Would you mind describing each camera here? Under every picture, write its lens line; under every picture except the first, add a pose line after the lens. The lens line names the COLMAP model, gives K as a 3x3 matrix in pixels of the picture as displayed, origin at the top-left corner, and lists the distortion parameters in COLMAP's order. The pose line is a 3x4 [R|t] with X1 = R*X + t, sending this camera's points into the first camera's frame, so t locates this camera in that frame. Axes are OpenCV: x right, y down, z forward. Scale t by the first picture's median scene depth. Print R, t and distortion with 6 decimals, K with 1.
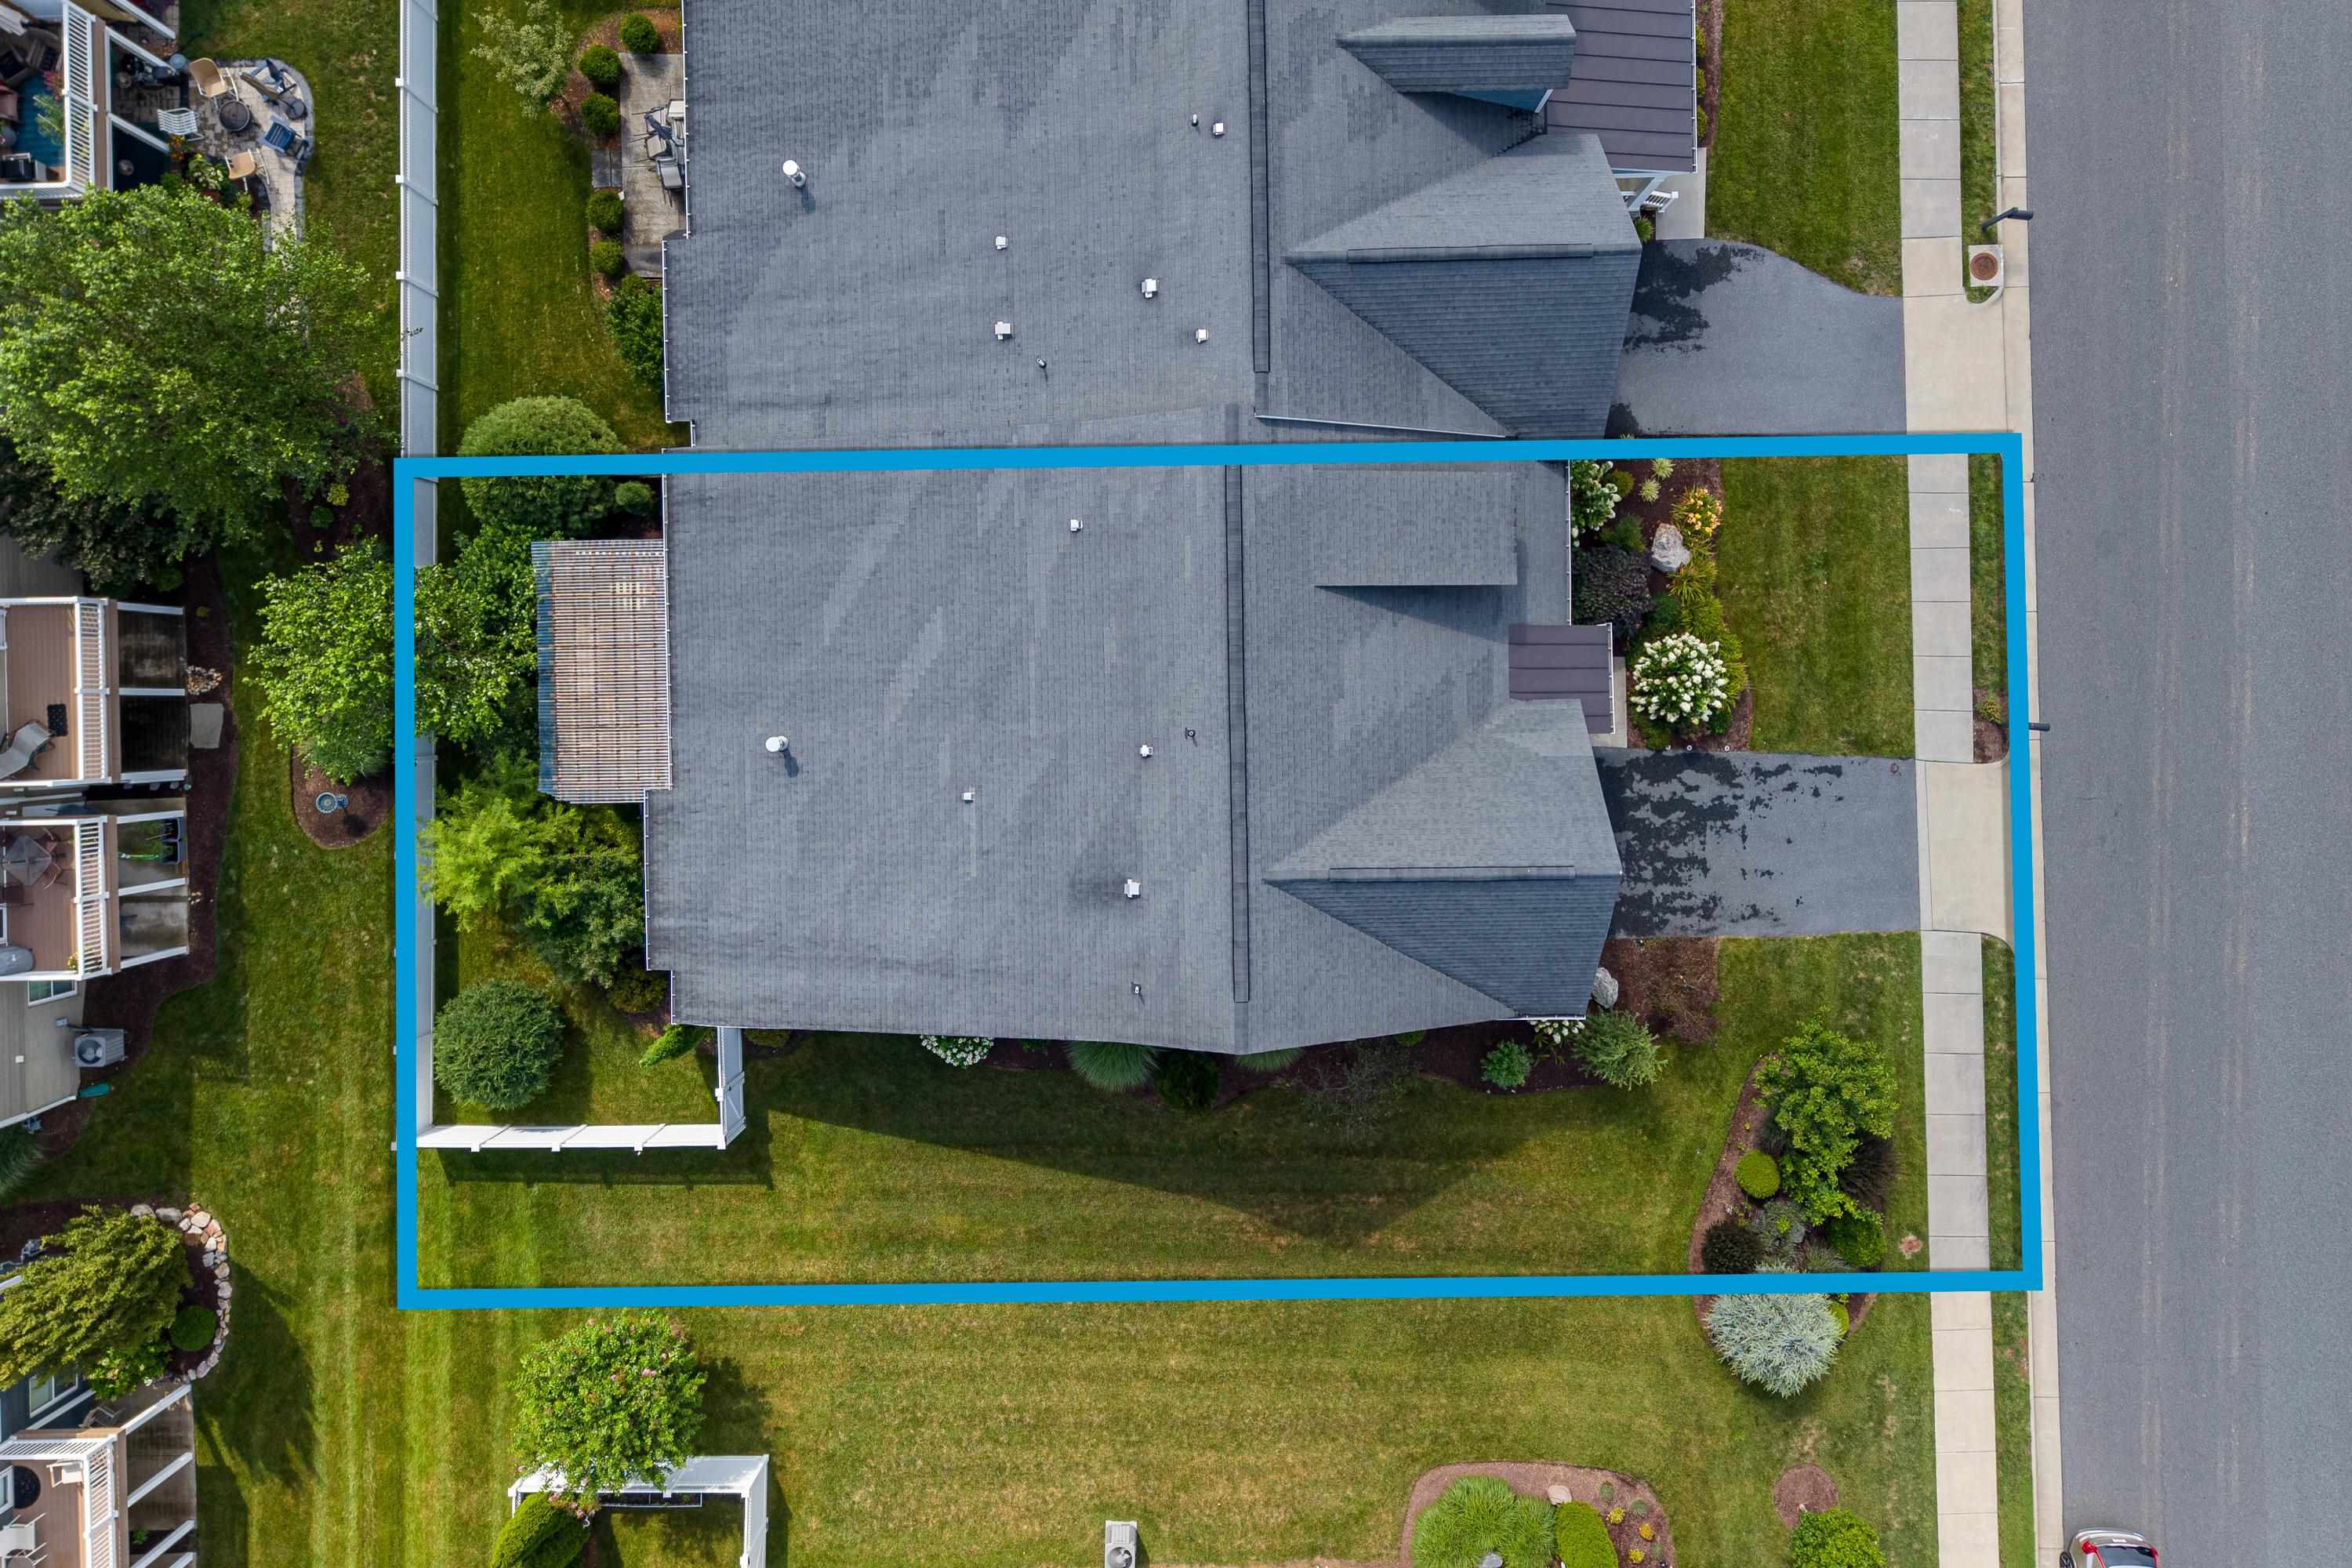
lens RADIAL K [[1630.6, 0, 1178.7], [0, 1630.6, 717.5], [0, 0, 1]] dist [0.060483, -0.070426]
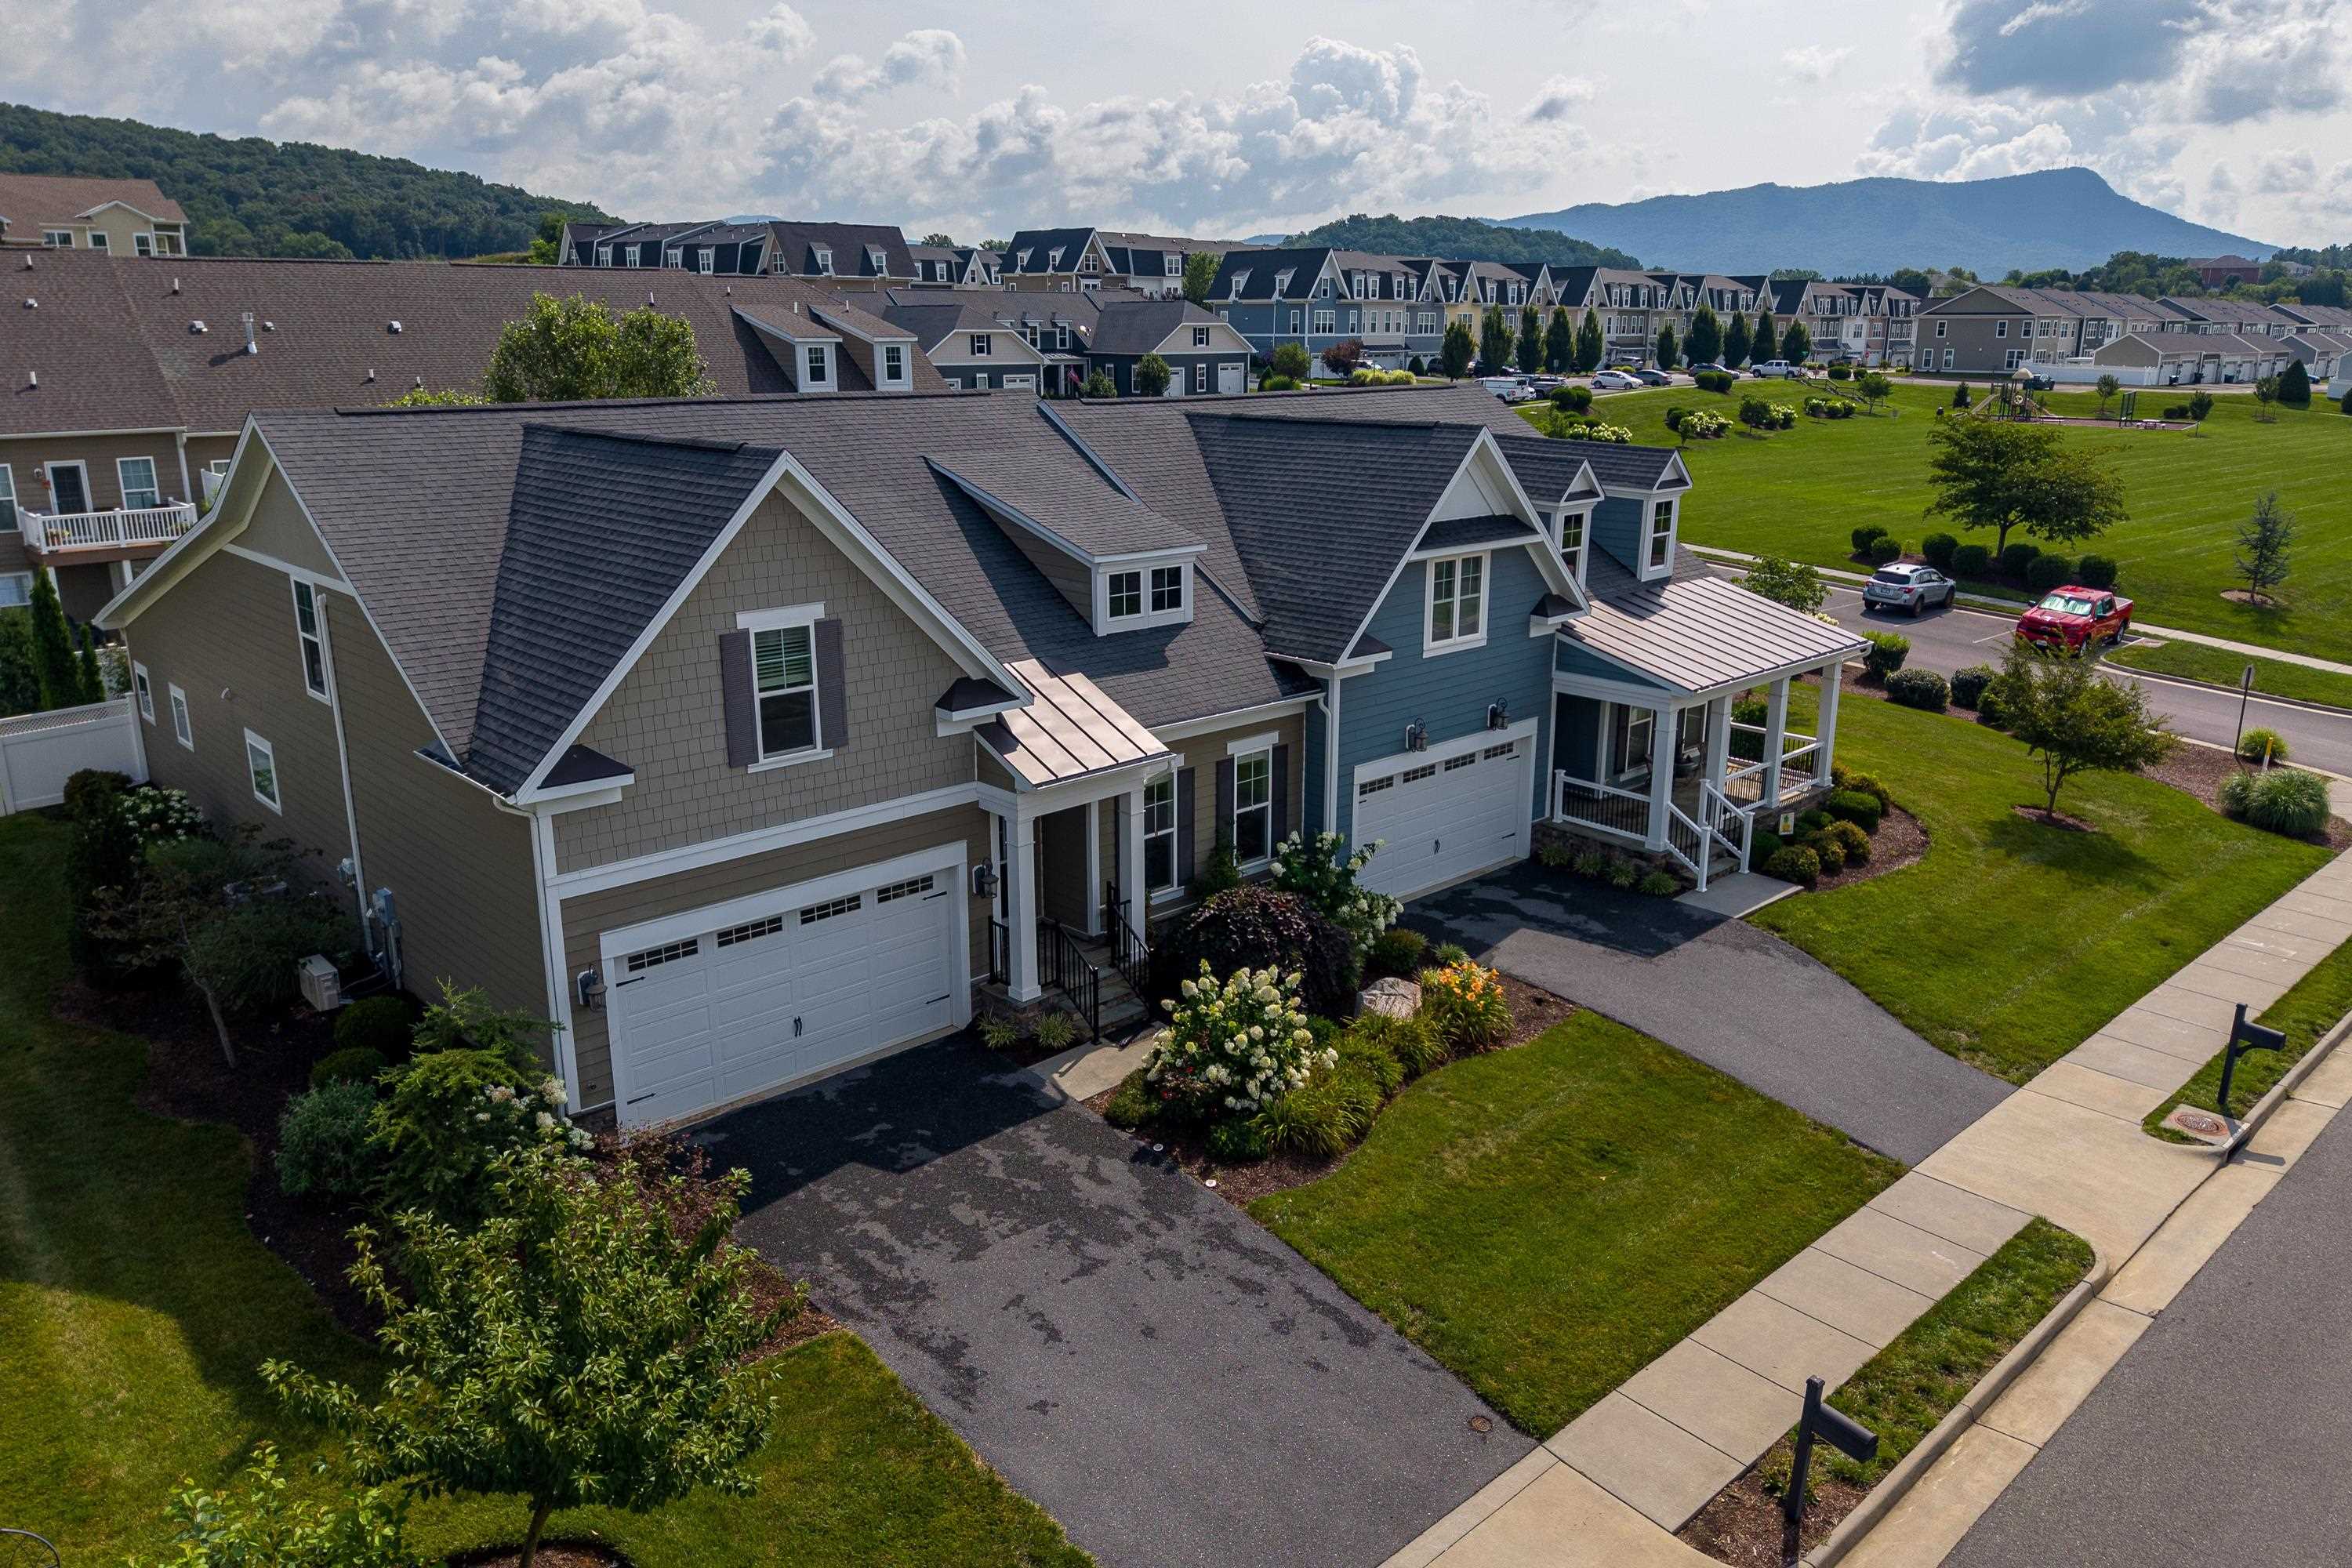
lens RADIAL K [[1641.6, 0, 1204.9], [0, 1641.6, 762.9], [0, 0, 1]] dist [0.054353, -0.072056]
pose [[0.677345, 0.197695, -0.708605, 0.635943], [-0.735597, 0.168772, -0.656059, 0.304748], [-0.010107, 0.965625, 0.259741, 0.757047]]
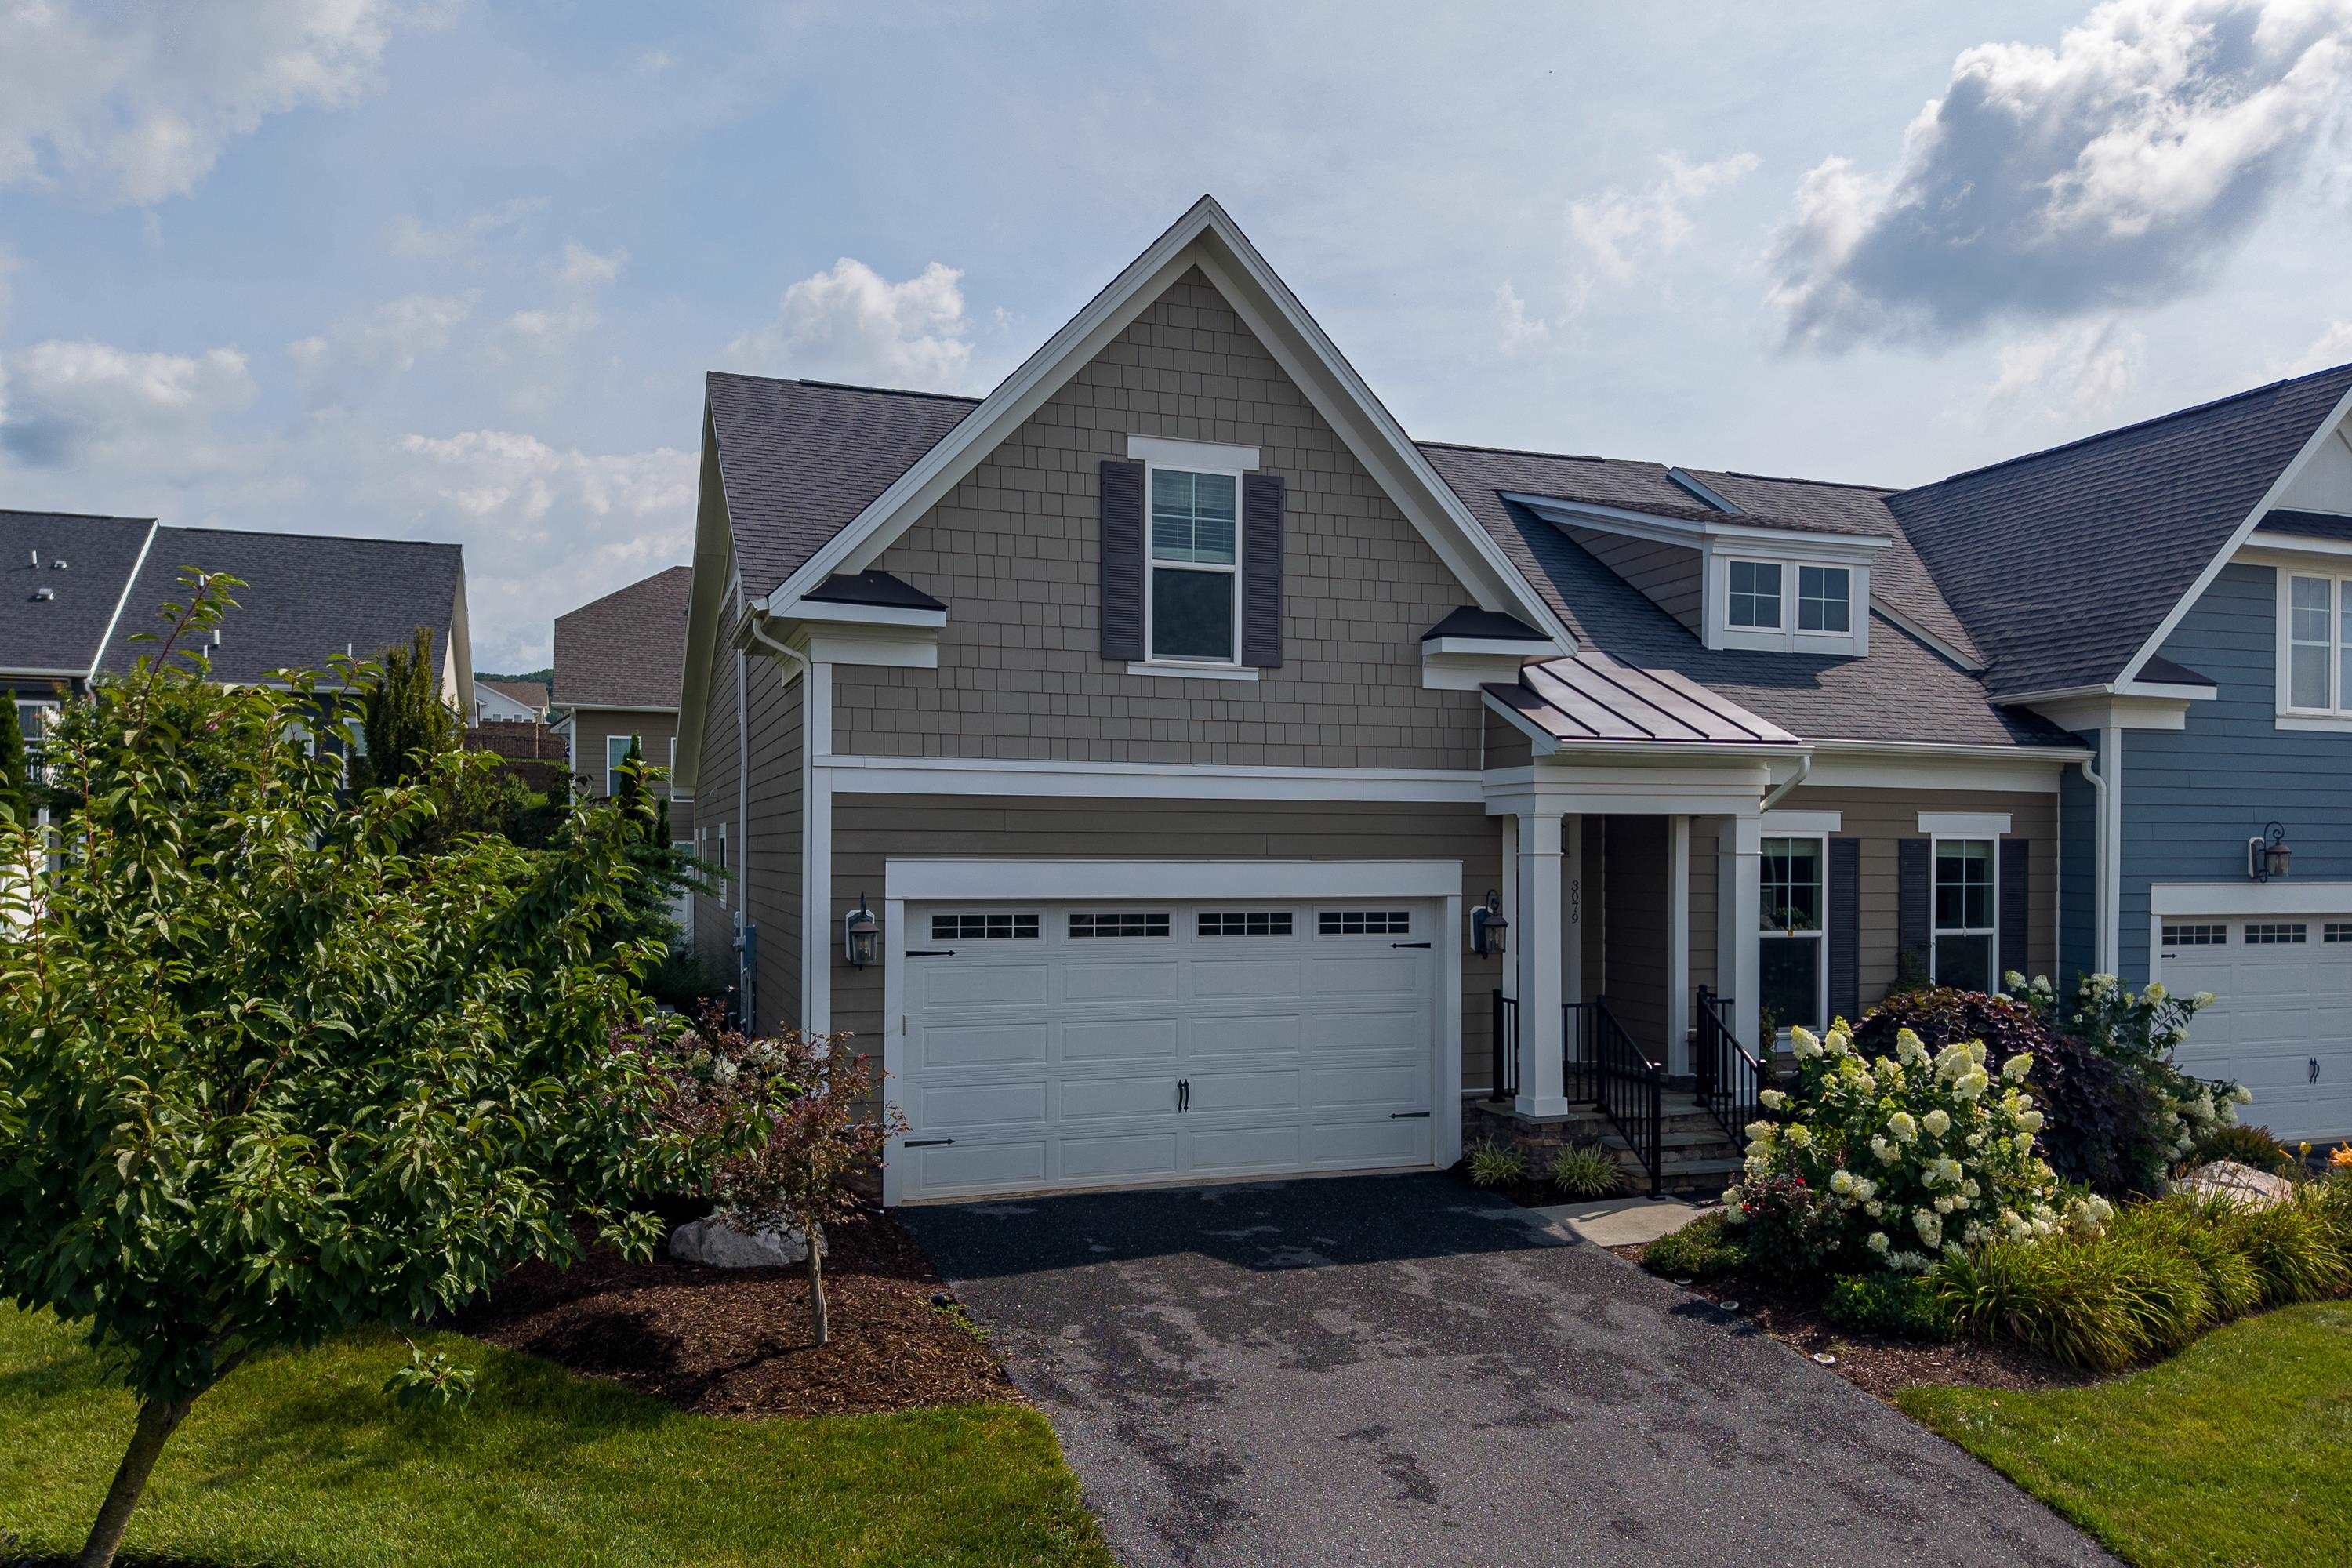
lens RADIAL K [[1691.9, 0, 1222.2], [0, 1691.9, 867.6], [0, 0, 1]] dist [0.060047, -0.086502]
pose [[0.321854, 0.016282, -0.946649, 0.532979], [-0.946721, -0.006443, -0.321989, 0.178937], [-0.011342, 0.999847, 0.013341, 0.919847]]
